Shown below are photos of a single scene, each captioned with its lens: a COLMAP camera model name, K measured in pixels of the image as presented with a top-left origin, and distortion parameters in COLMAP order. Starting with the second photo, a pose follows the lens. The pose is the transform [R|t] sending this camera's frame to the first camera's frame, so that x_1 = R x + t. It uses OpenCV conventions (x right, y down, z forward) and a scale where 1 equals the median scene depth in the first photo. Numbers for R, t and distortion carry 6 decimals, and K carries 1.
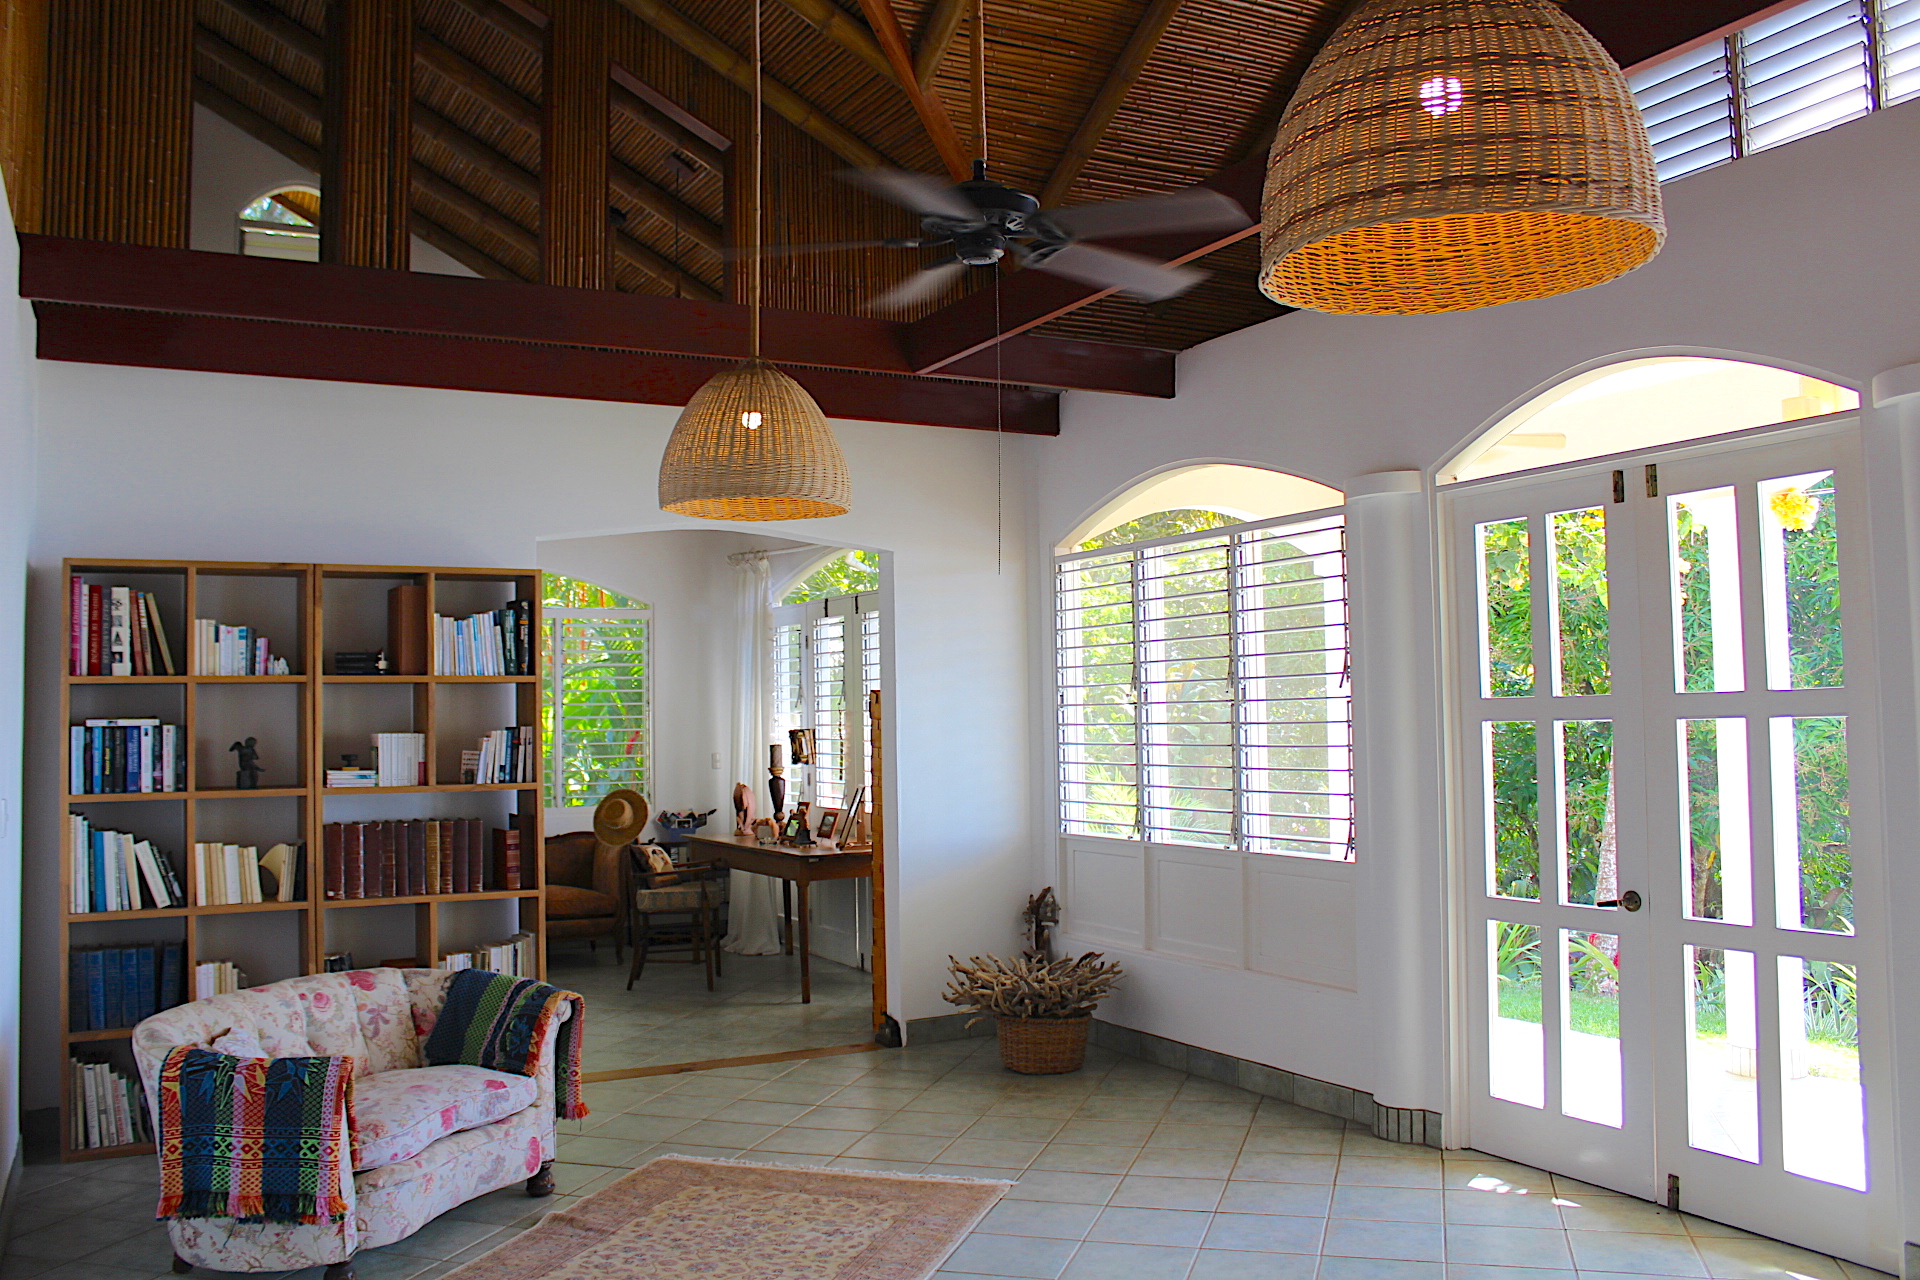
lens RADIAL K [[1592.1, 0, 948.7], [0, 1592.1, 627.3], [0, 0, 1]] dist [-0.166867, 0.148772]
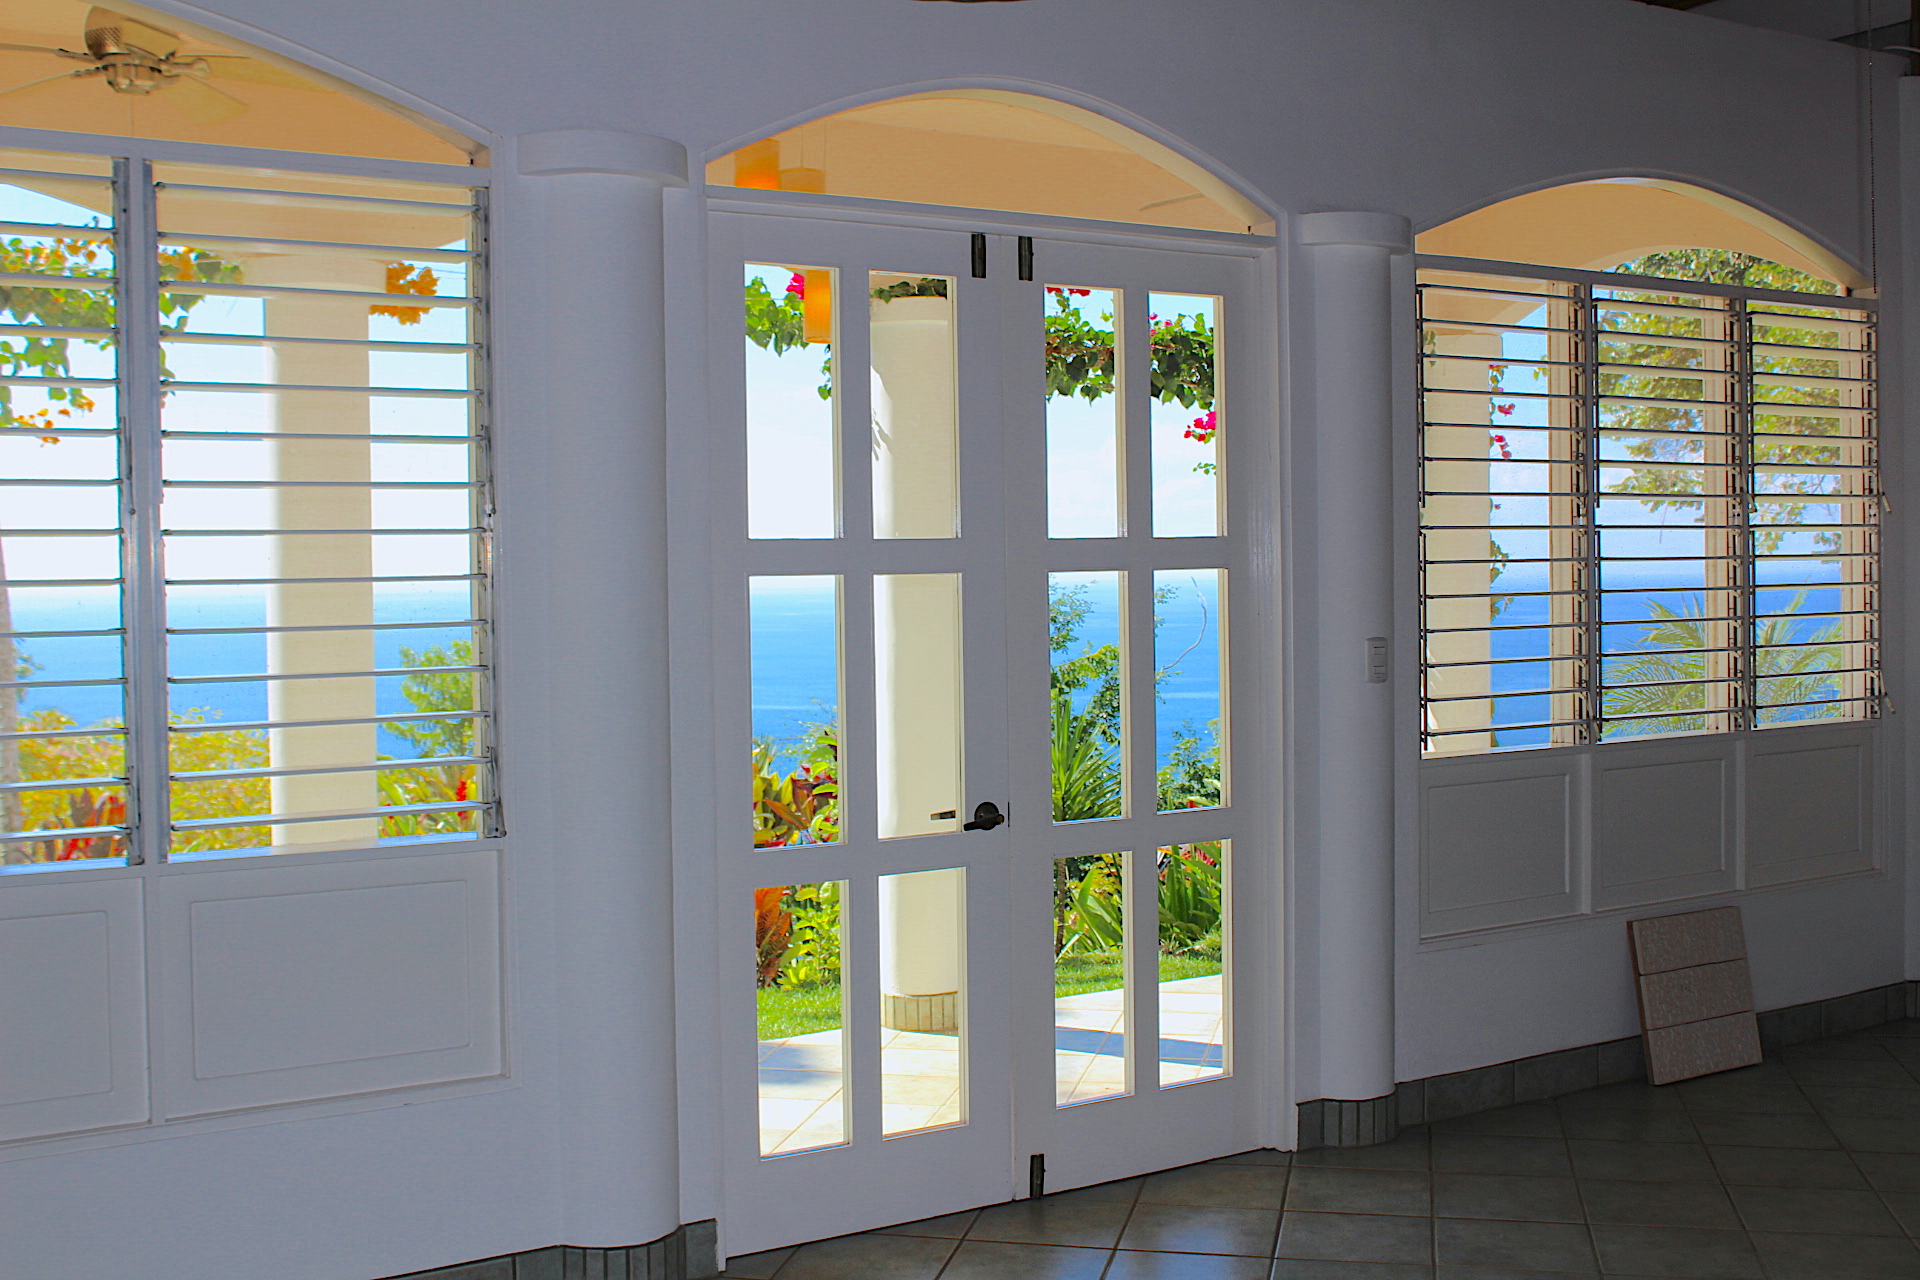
lens RADIAL K [[2190.1, 0, 960.5], [0, 2190.1, 606.8], [0, 0, 1]] dist [-0.027474, 0.004730]
pose [[-0.090664, -0.001416, 0.995881, -0.782194], [-0.049449, 0.998772, -0.003082, 0.103426], [-0.994653, -0.049524, -0.090622, 1.420427]]
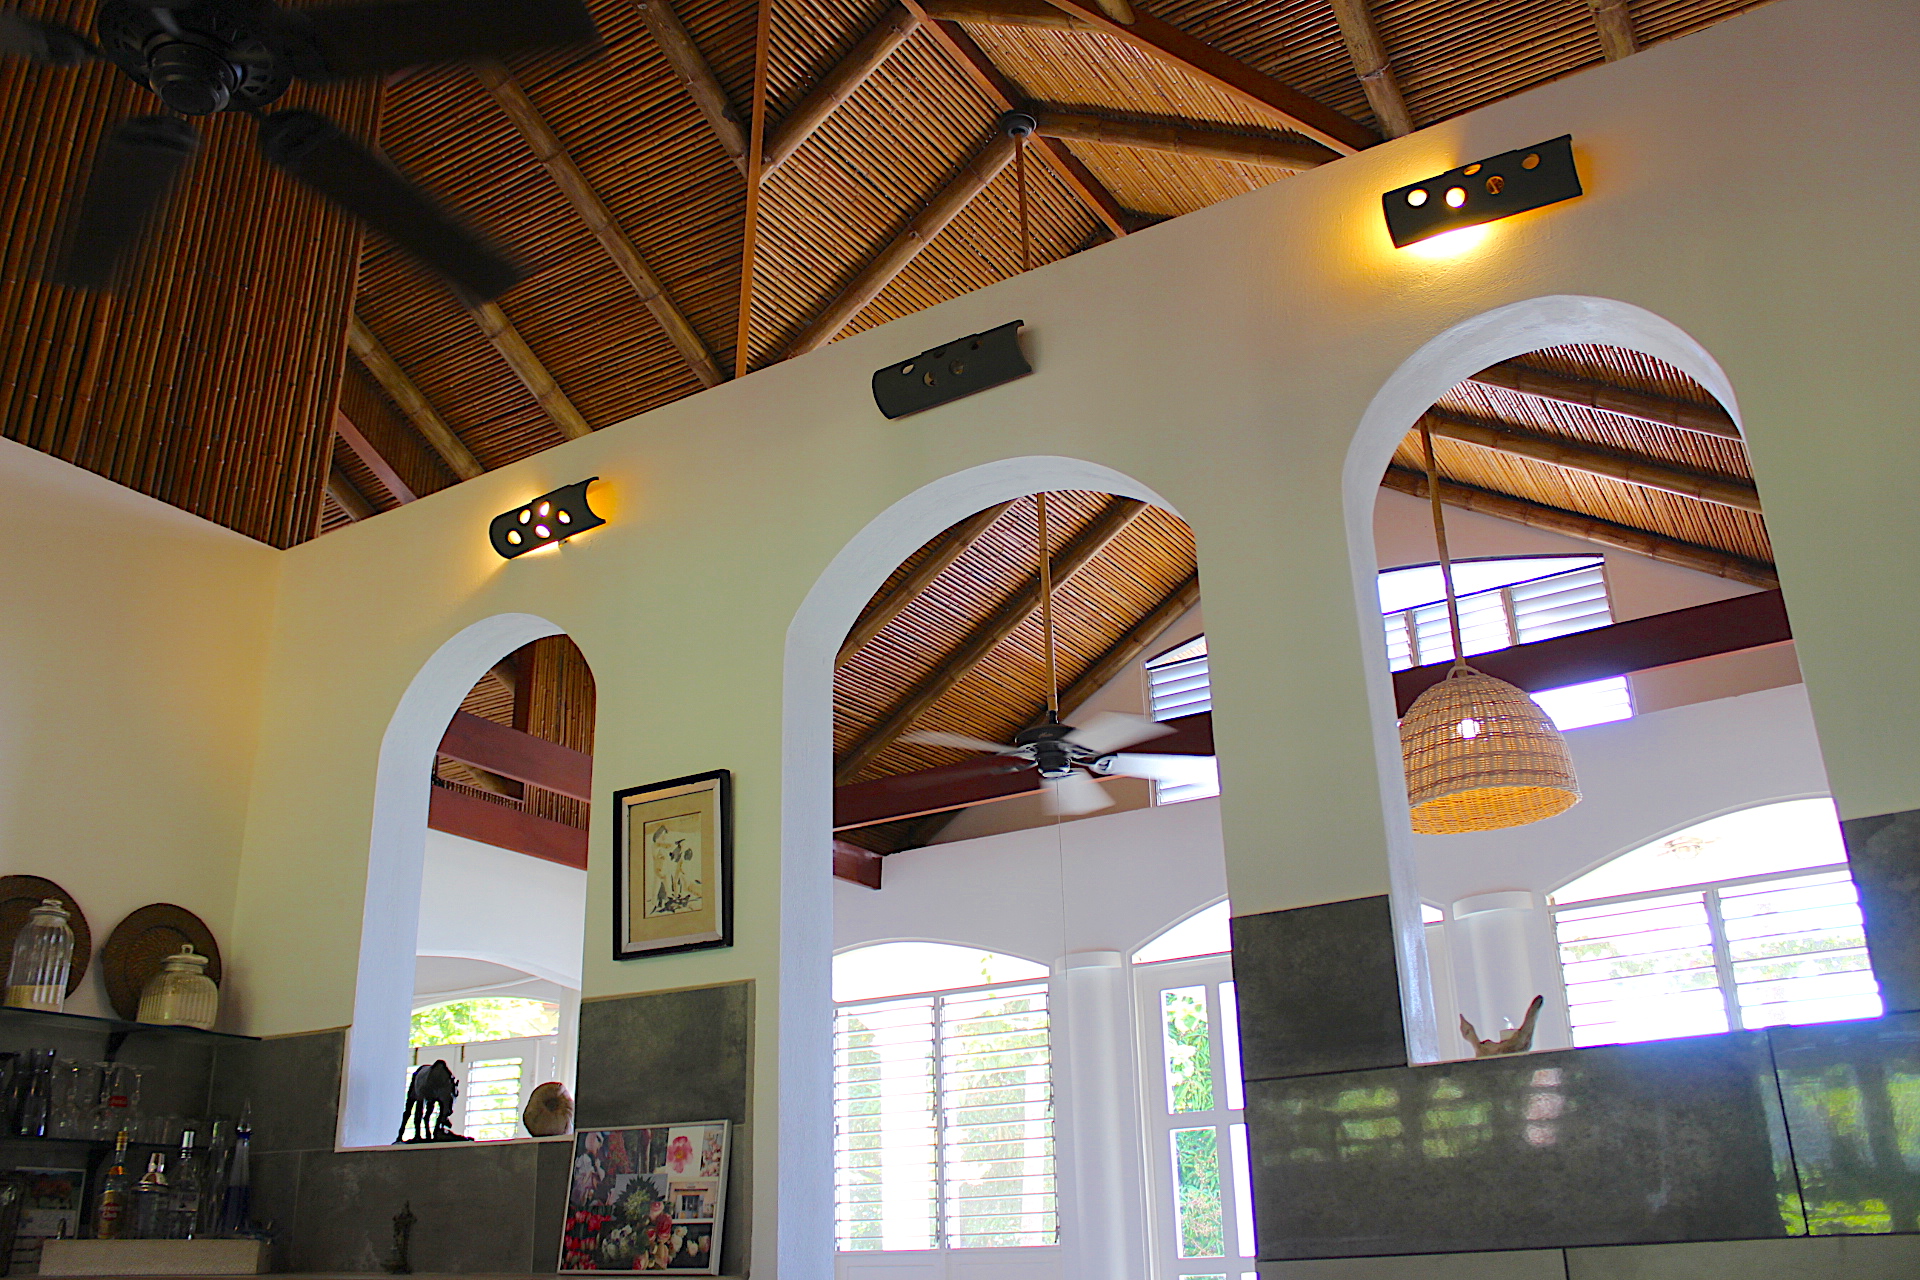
lens RADIAL K [[1592.1, 0, 948.7], [0, 1592.1, 627.3], [0, 0, 1]] dist [-0.166867, 0.148772]
pose [[0.864765, 0.181443, 0.468252, -0.473660], [-0.015411, 0.941594, -0.336397, 0.090685], [-0.501940, 0.283688, 0.817054, -0.151873]]
